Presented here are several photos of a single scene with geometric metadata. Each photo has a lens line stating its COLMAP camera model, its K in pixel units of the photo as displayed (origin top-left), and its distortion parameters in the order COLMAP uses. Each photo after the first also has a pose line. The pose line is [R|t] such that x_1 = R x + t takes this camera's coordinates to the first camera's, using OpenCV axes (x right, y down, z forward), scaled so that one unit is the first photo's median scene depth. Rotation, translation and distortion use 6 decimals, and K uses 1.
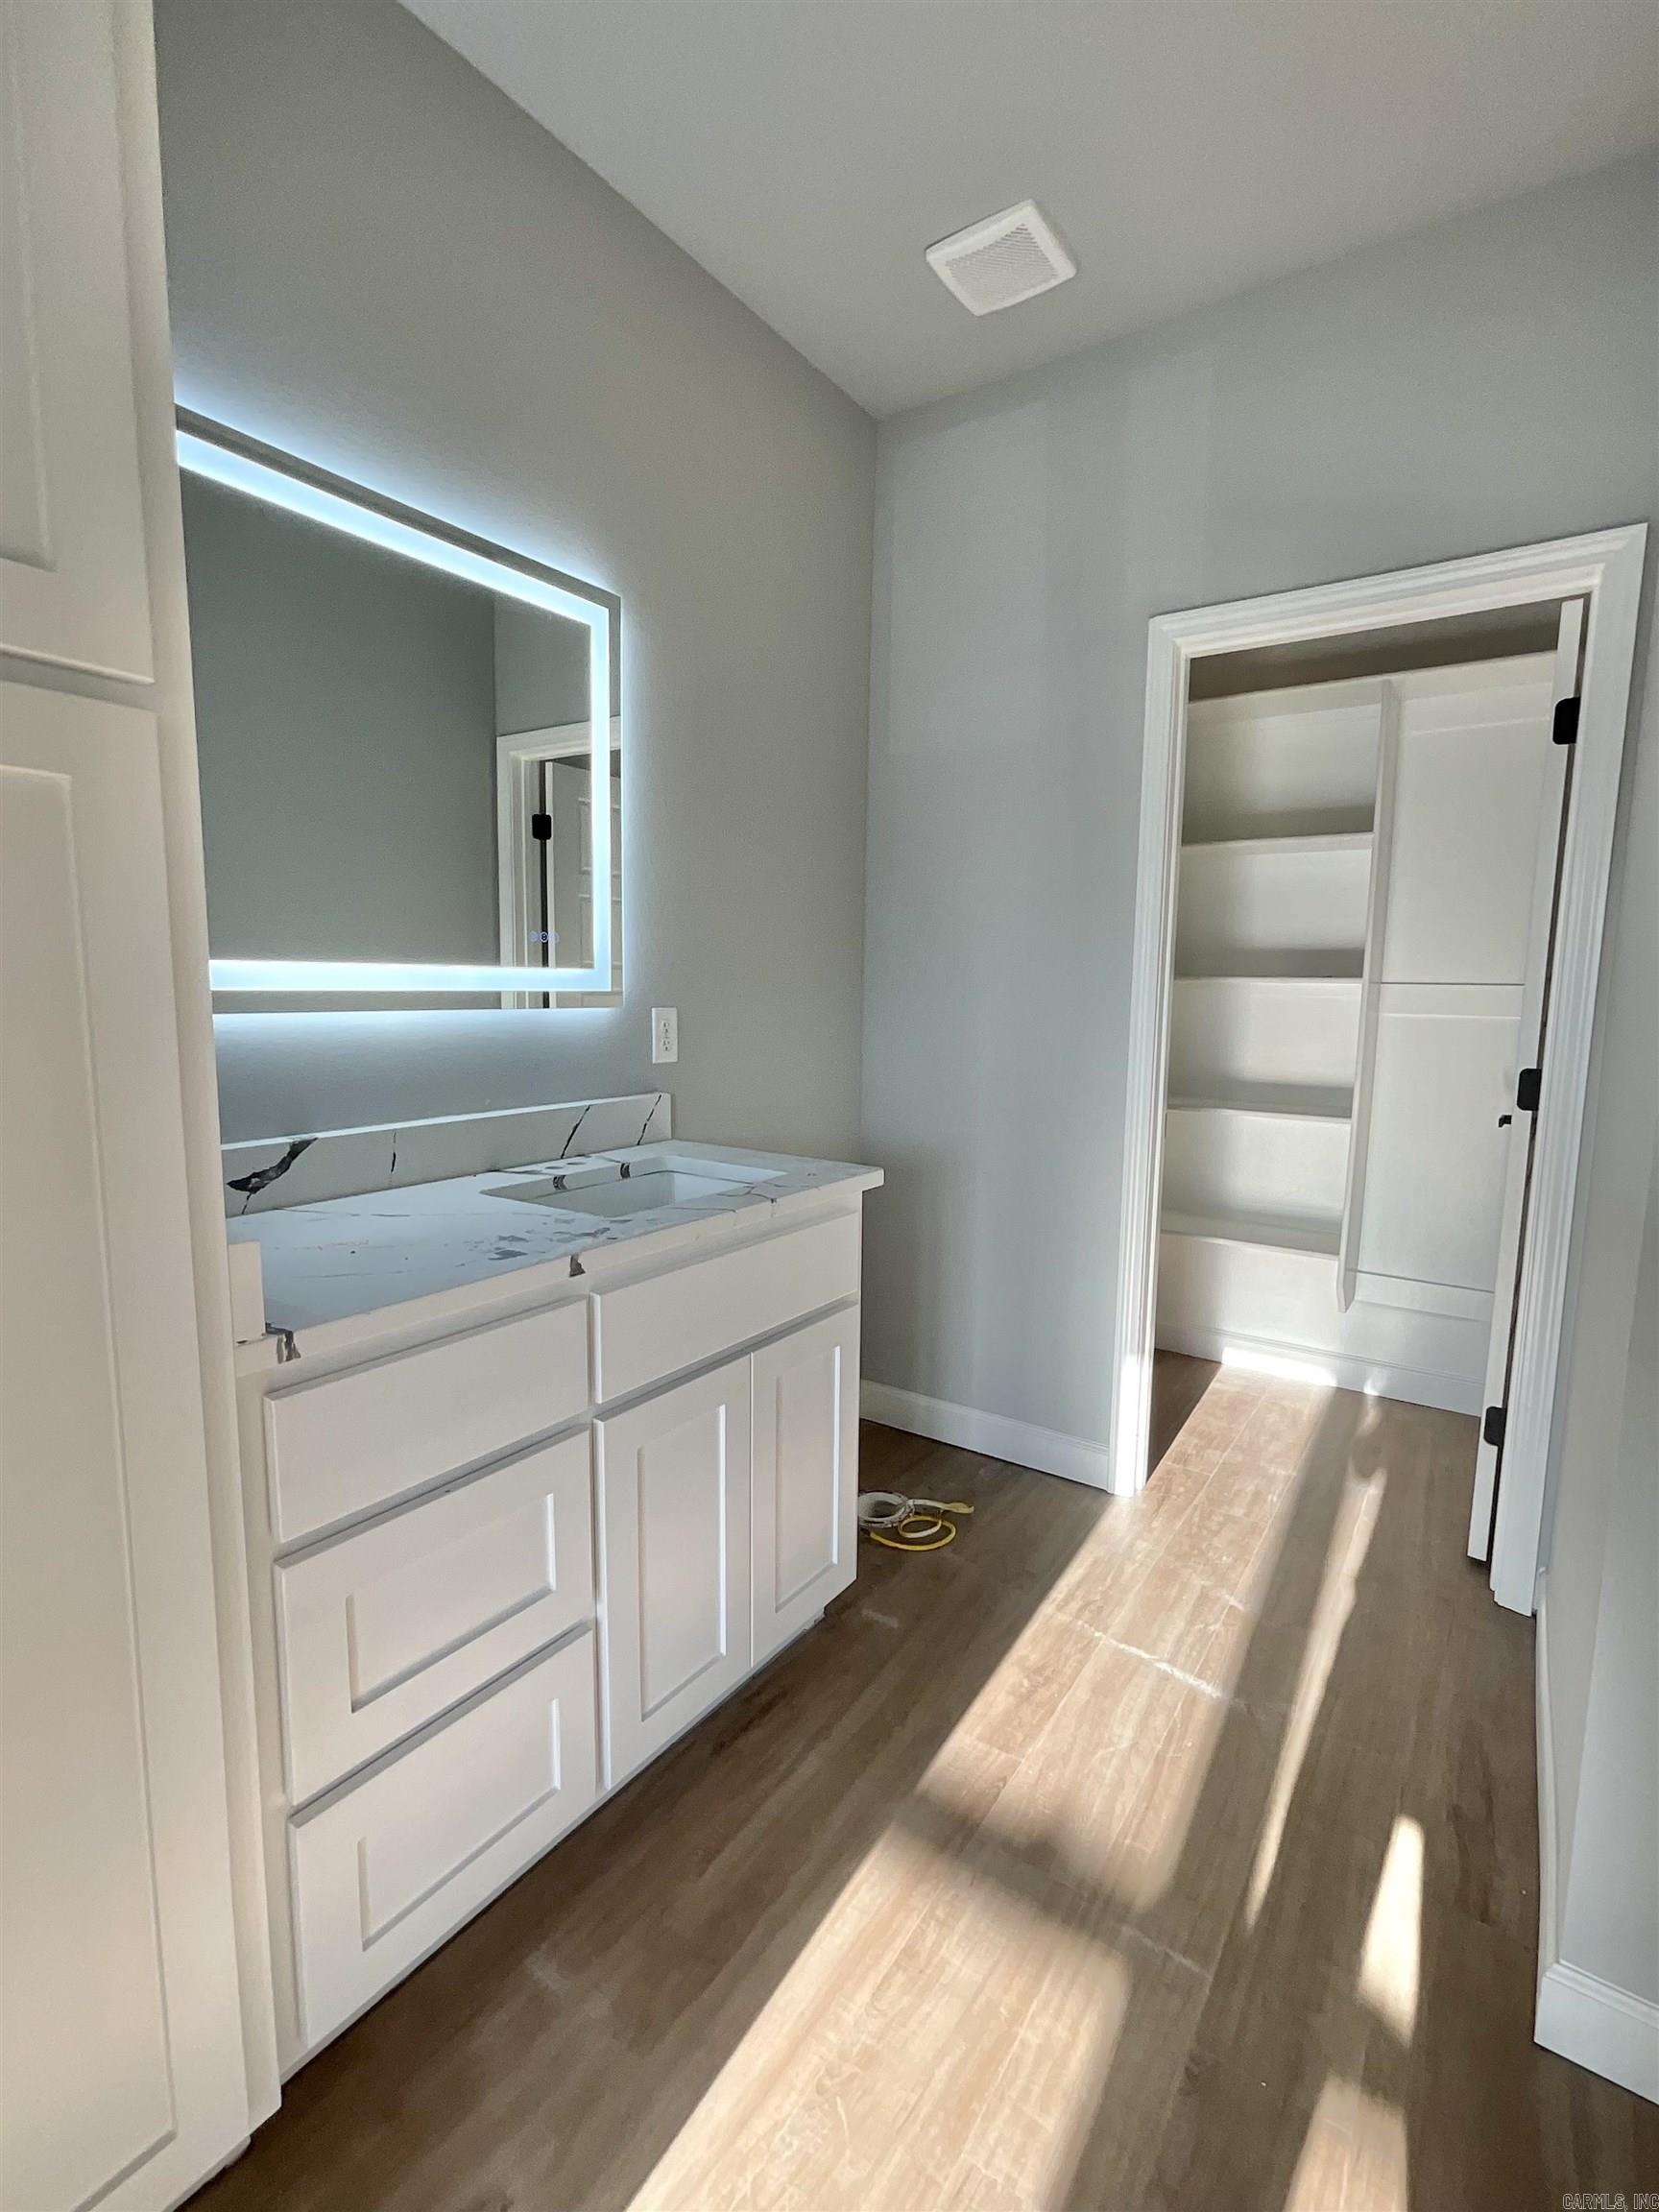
lens RADIAL K [[996.6, 0, 834.2], [0, 996.6, 1103.8], [0, 0, 1]] dist [0.003903, 0.000477]
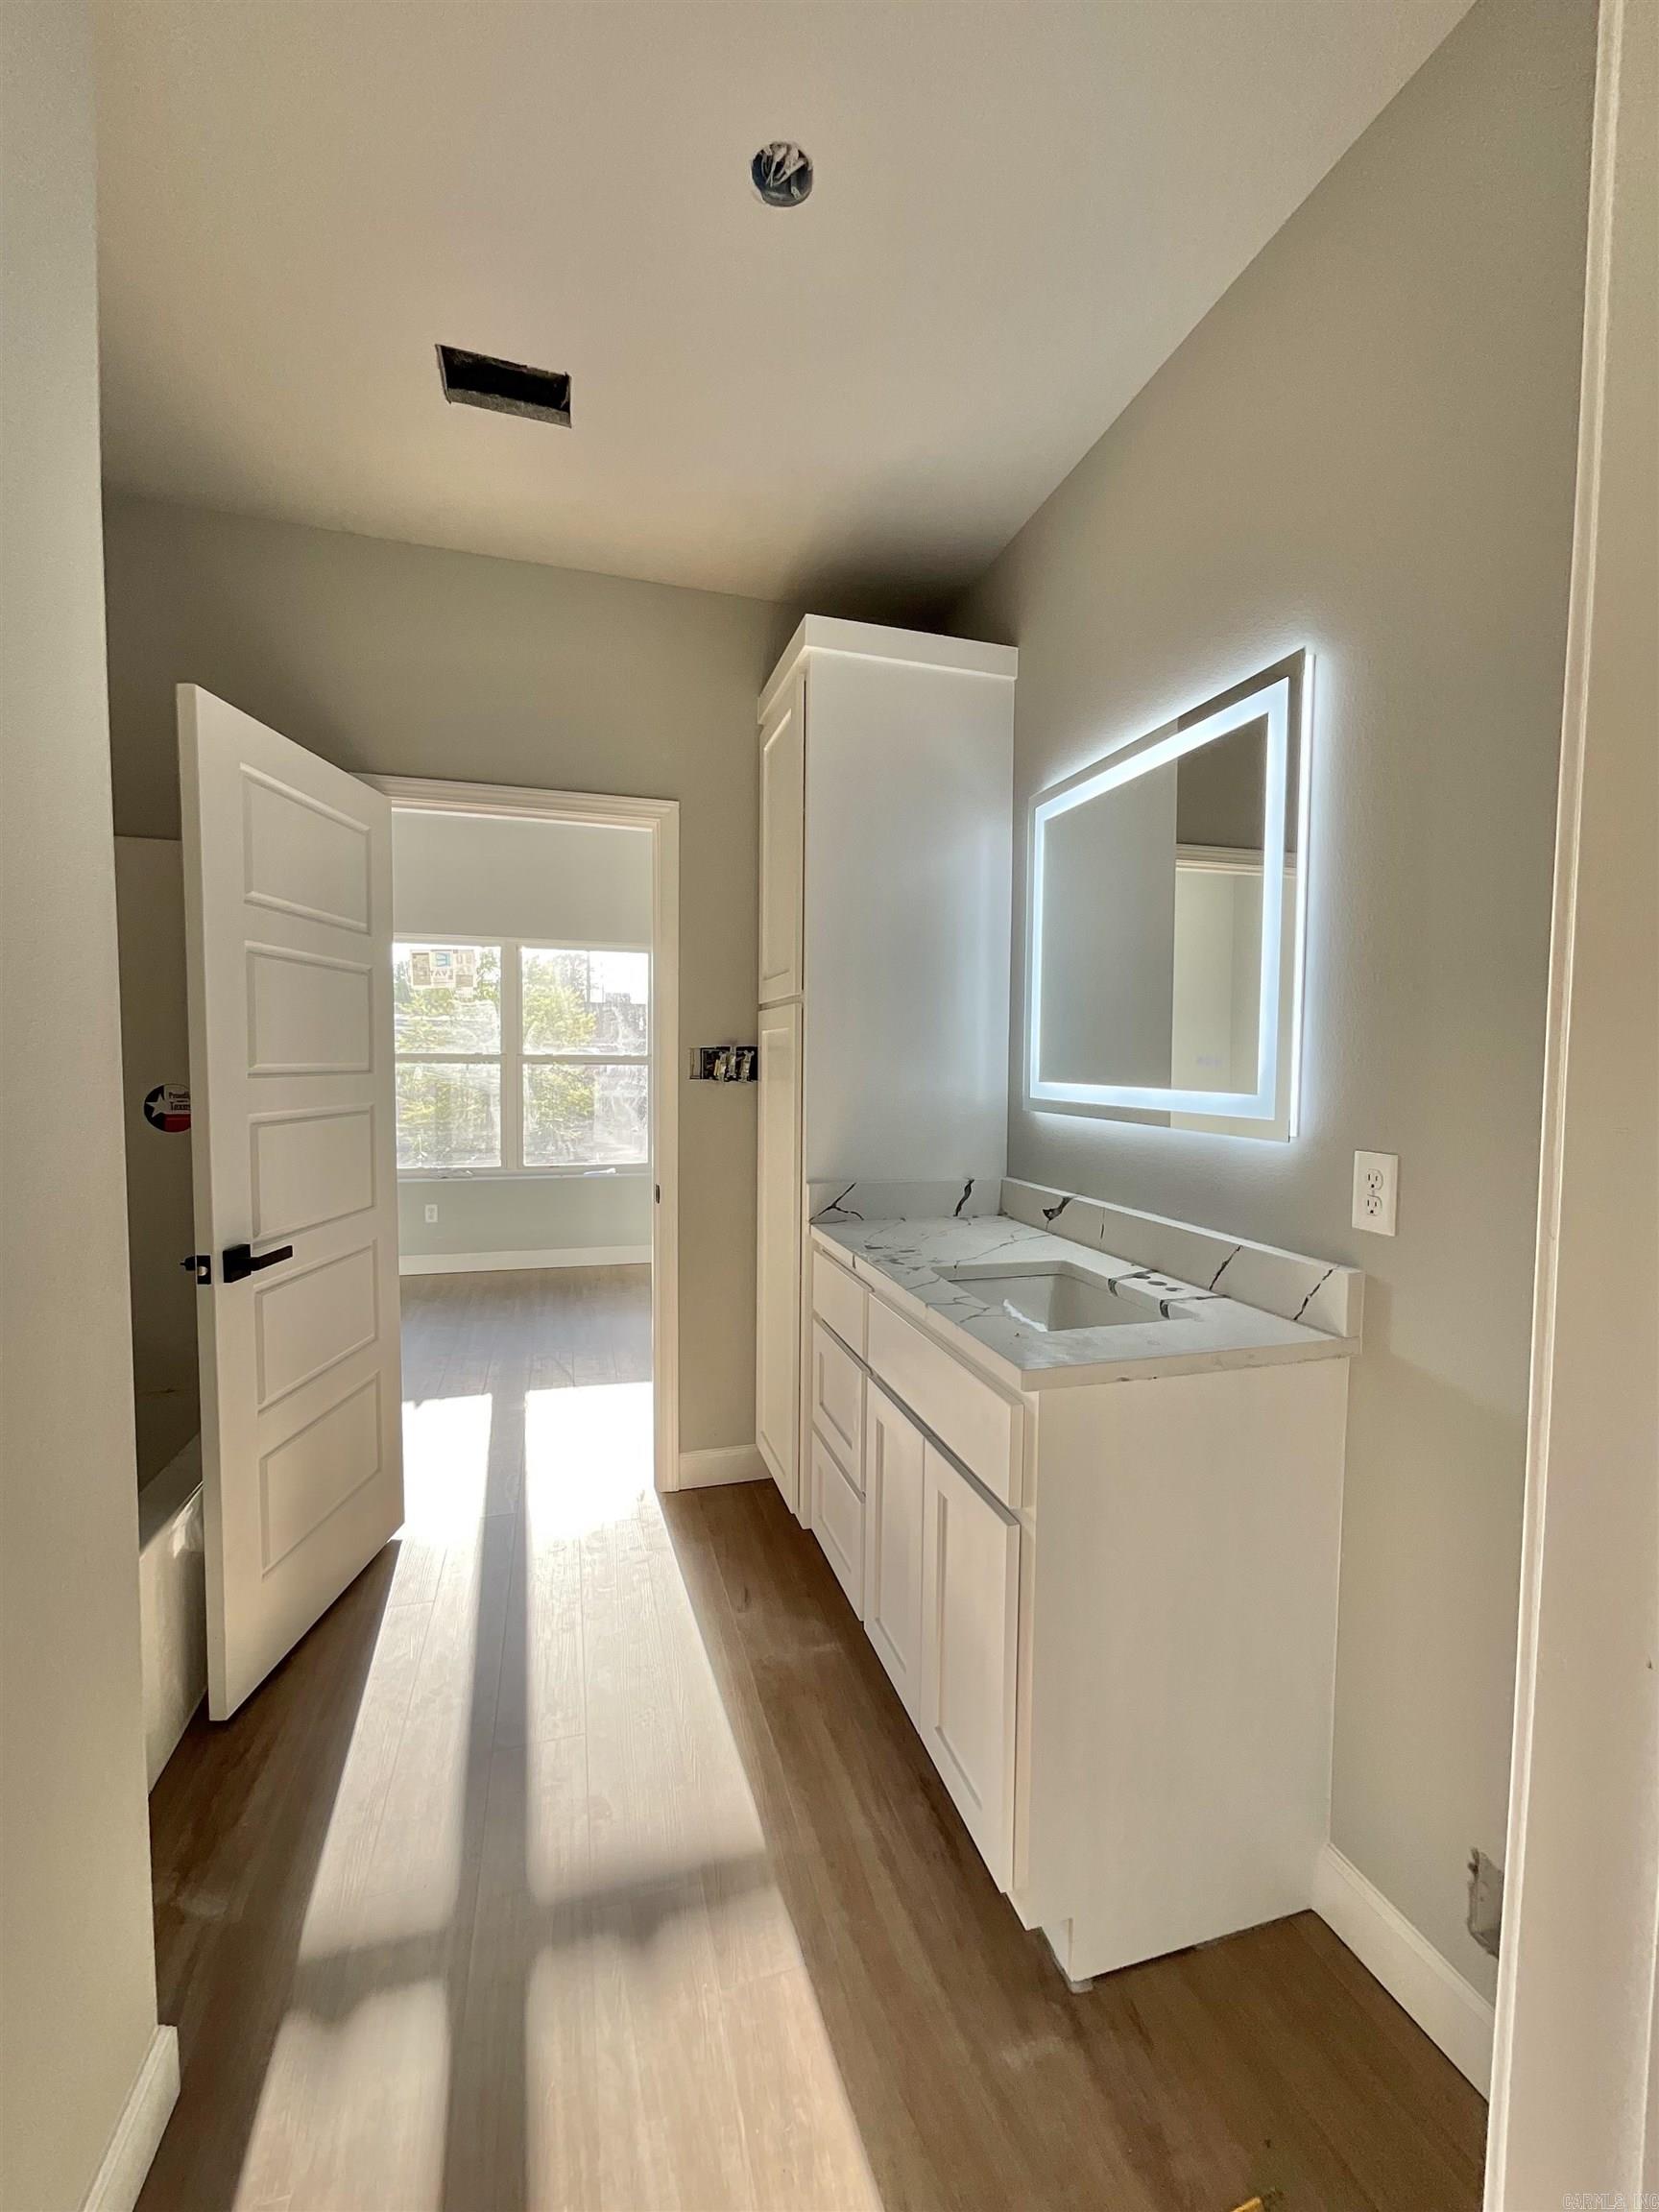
lens RADIAL K [[889.0, 0, 831.7], [0, 889.0, 1109.6], [0, 0, 1]] dist [0.001544, -0.000524]
pose [[-0.622777, 0.022558, -0.782074, 0.681438], [-0.116205, 0.985831, 0.120971, -0.194963], [0.773721, 0.166219, -0.611332, 1.347898]]
